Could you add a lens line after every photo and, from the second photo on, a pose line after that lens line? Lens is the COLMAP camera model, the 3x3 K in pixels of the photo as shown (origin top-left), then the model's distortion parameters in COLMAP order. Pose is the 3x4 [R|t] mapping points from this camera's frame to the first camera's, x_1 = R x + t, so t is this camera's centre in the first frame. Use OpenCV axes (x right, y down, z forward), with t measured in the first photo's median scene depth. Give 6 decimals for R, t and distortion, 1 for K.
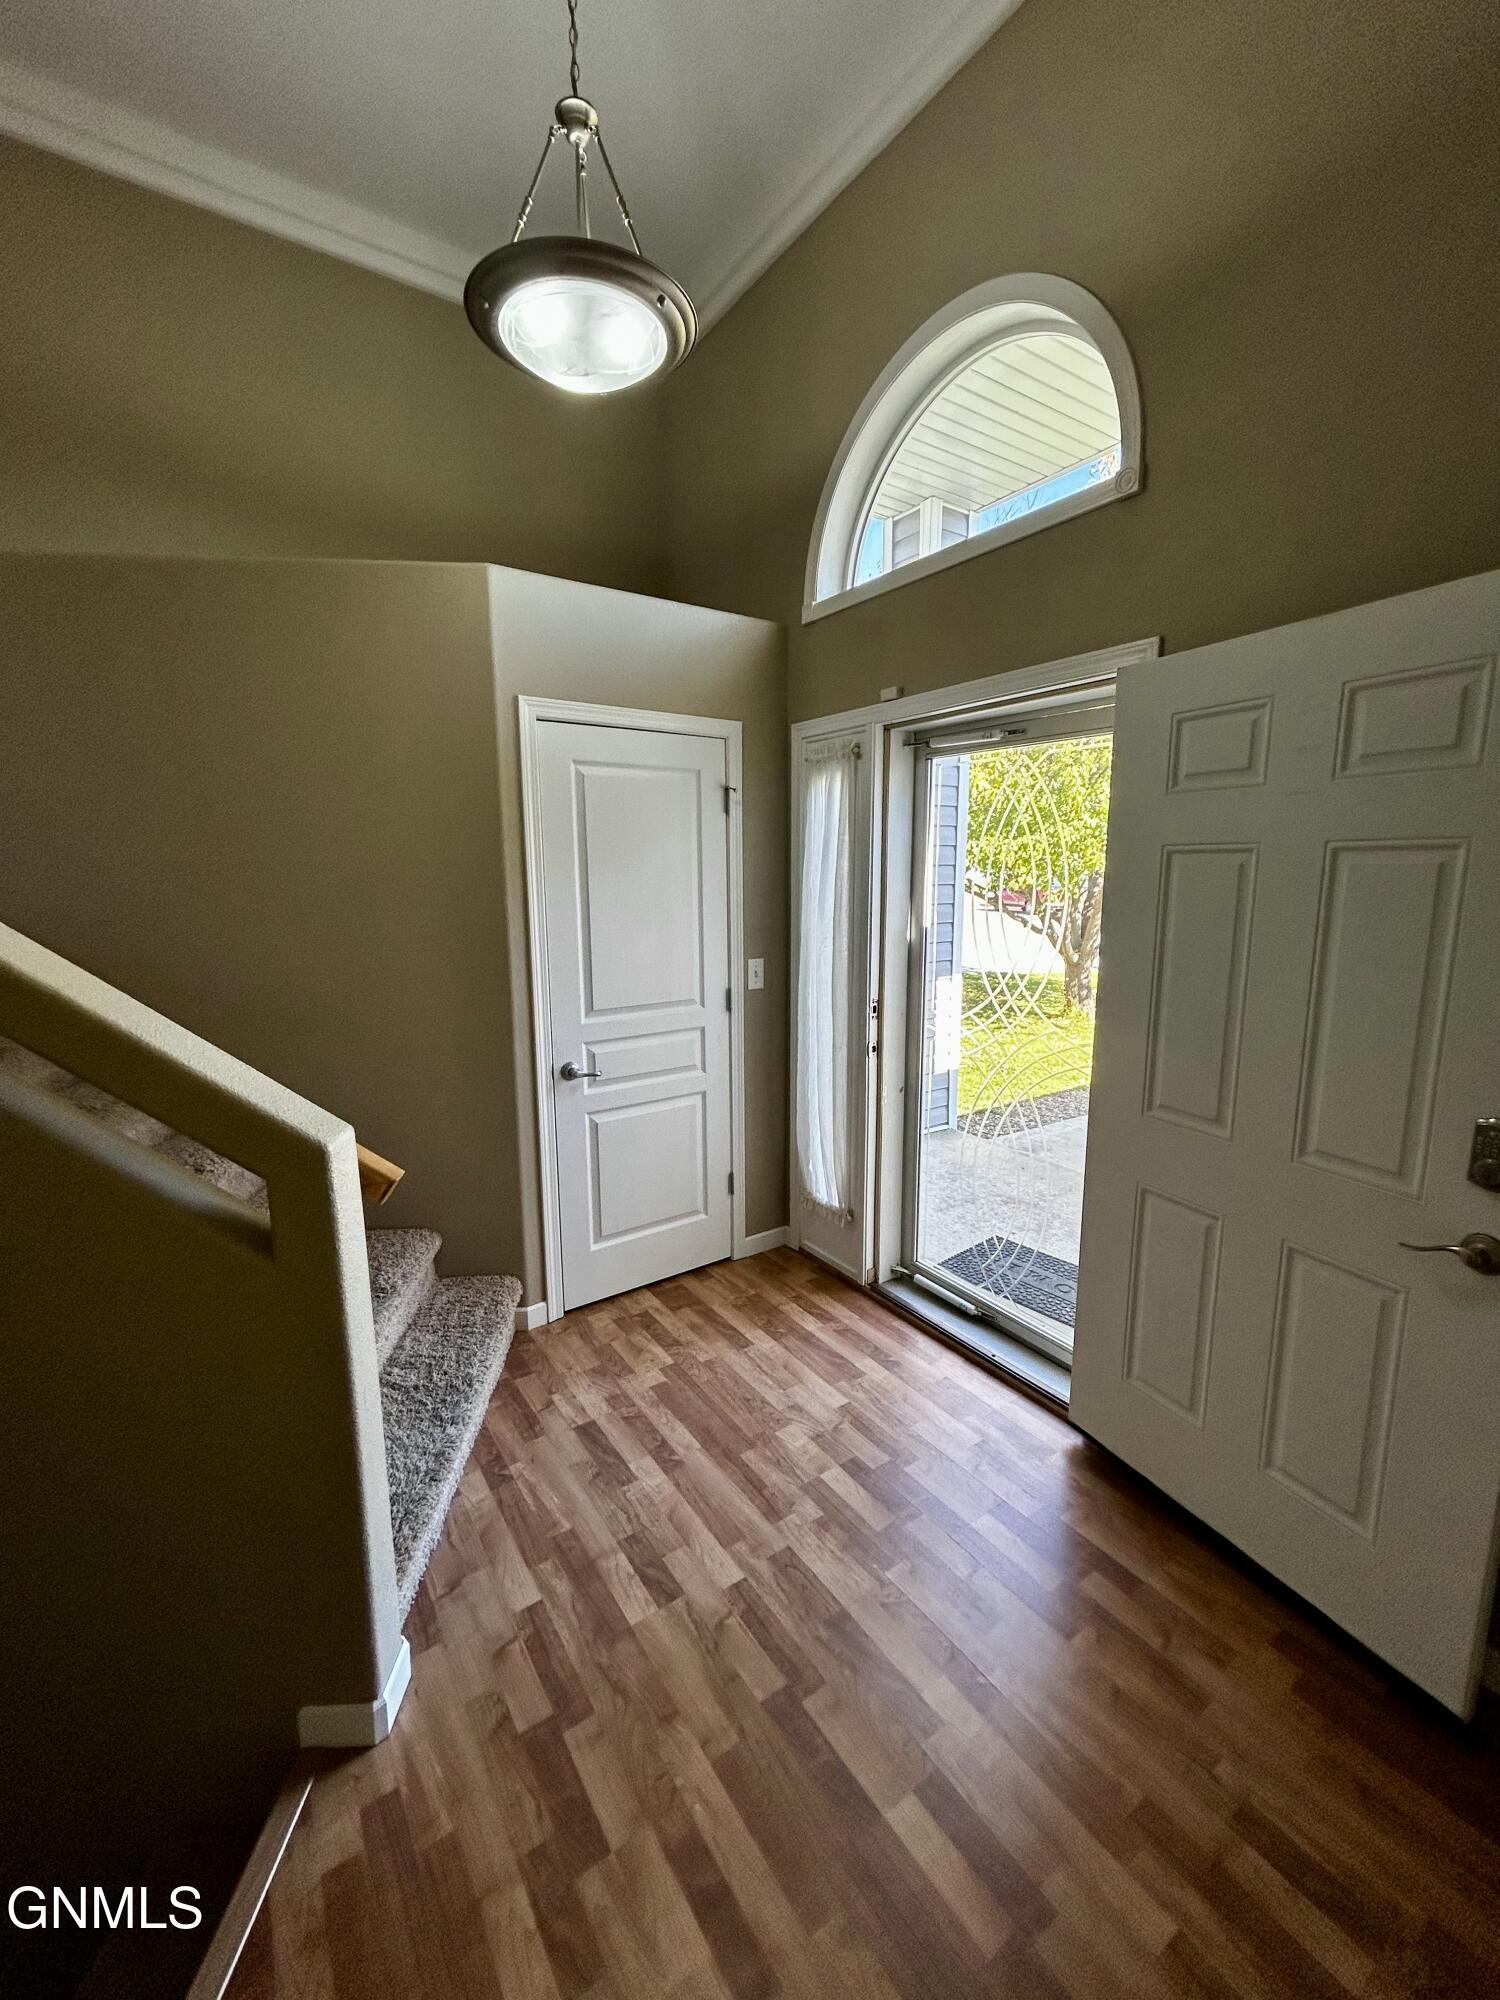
lens RADIAL K [[802.5, 0, 747.9], [0, 802.5, 1005.8], [0, 0, 1]] dist [-0.002276, 0.000049]
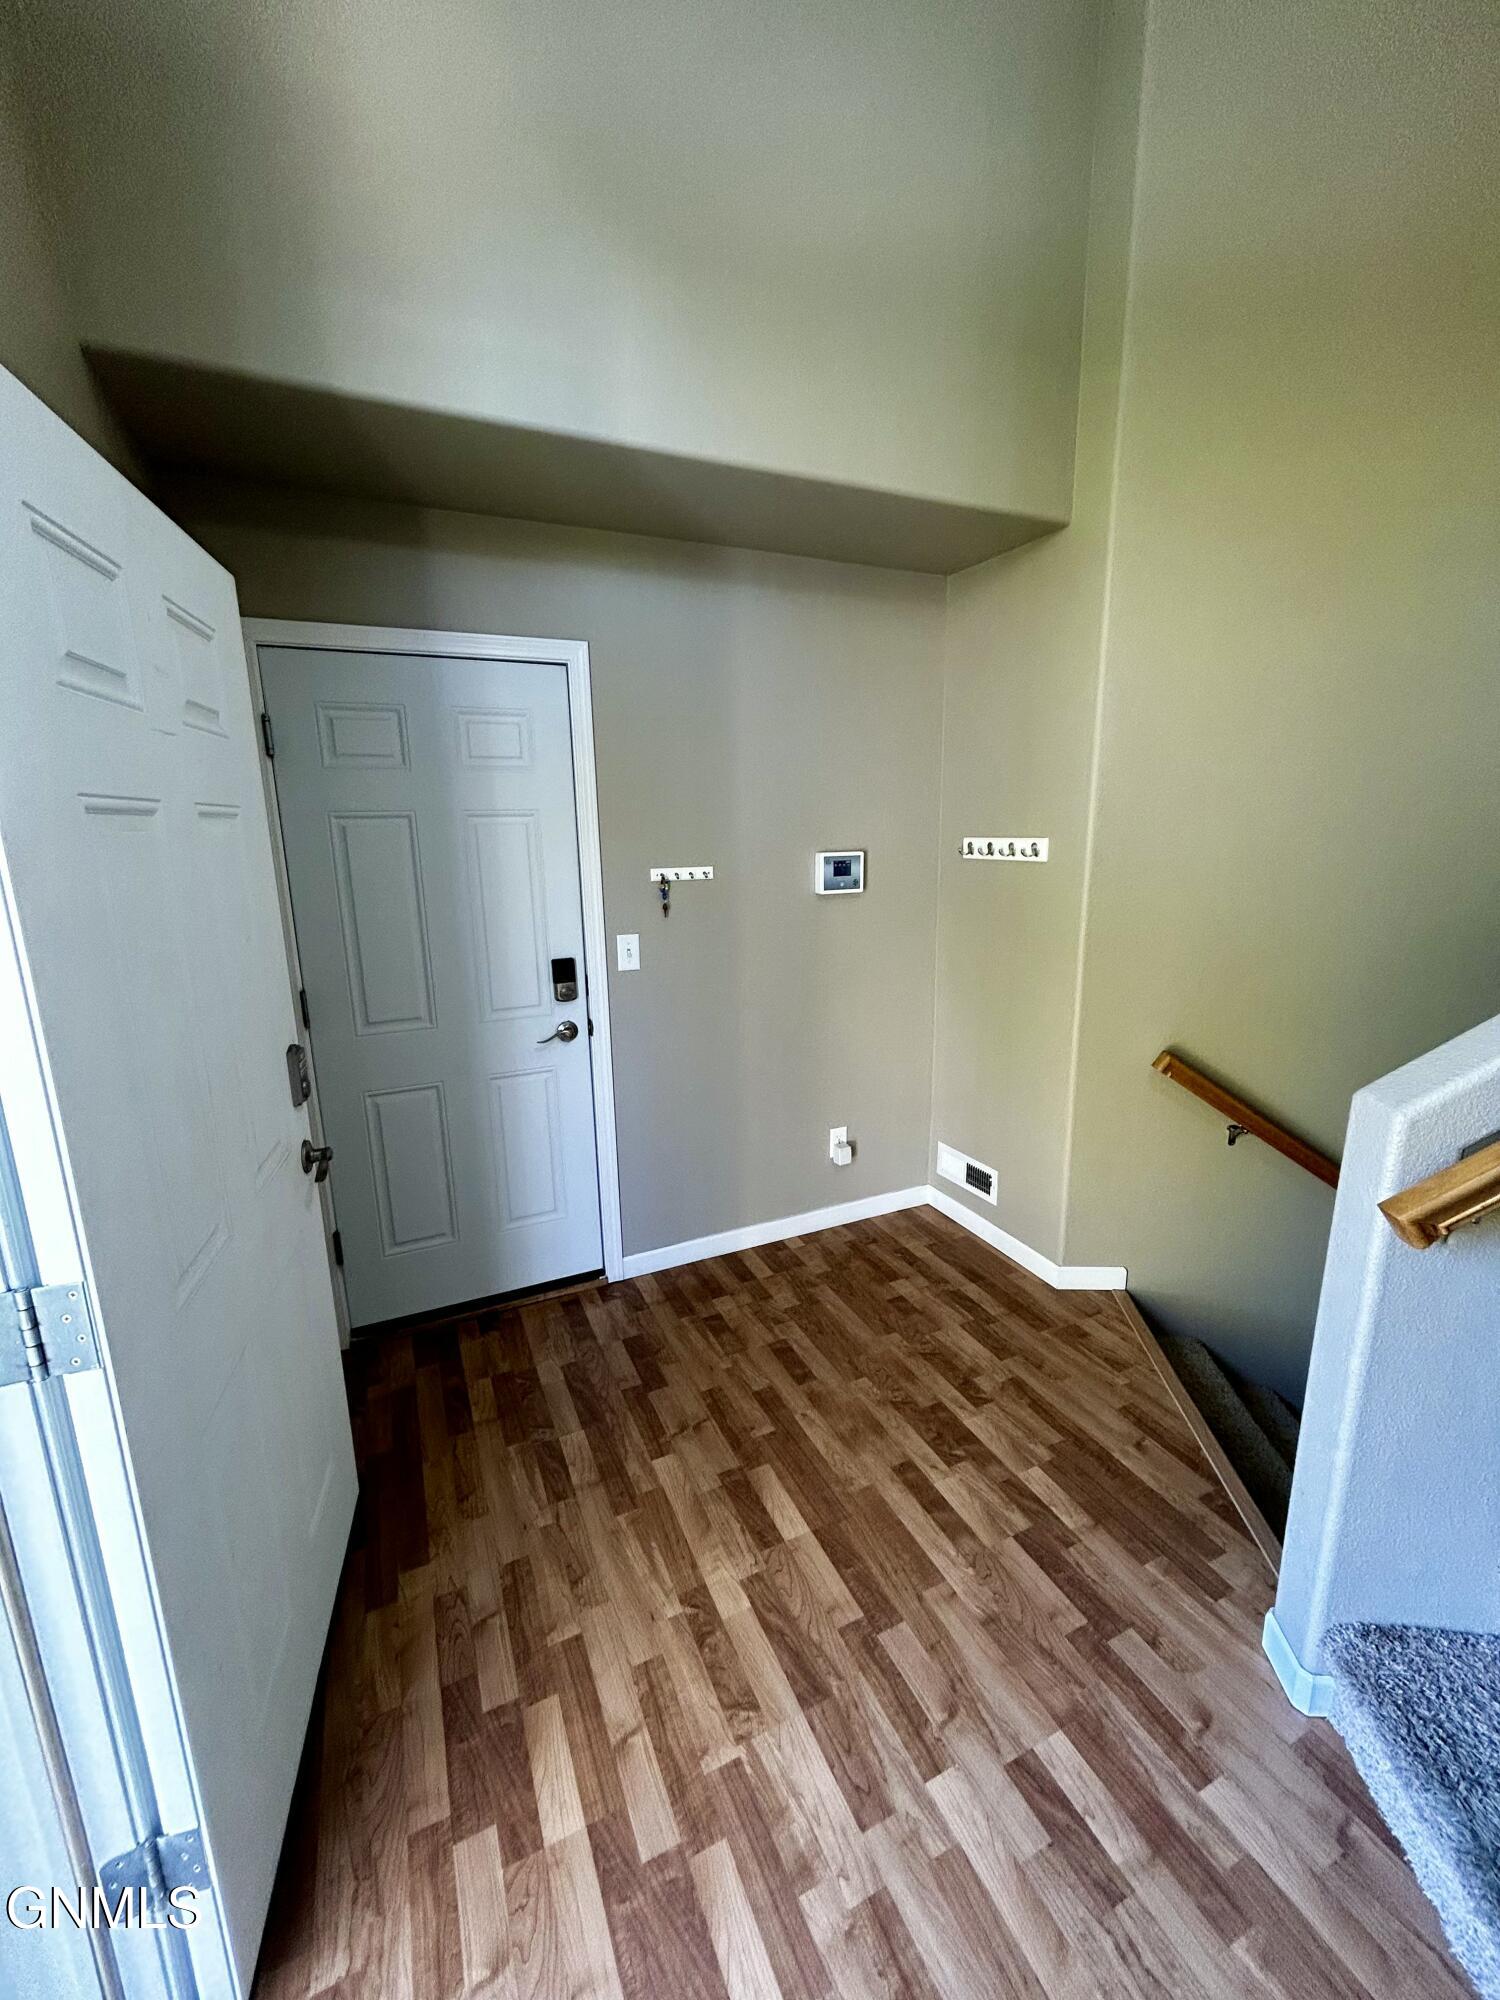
lens RADIAL K [[802.5, 0, 744.8], [0, 802.5, 992.3], [0, 0, 1]] dist [-0.002276, 0.000049]
pose [[-0.985228, -0.018604, 0.170232, 0.054904], [0.045370, 0.930199, 0.364240, -0.283045], [-0.165126, 0.366583, -0.915615, 1.617592]]
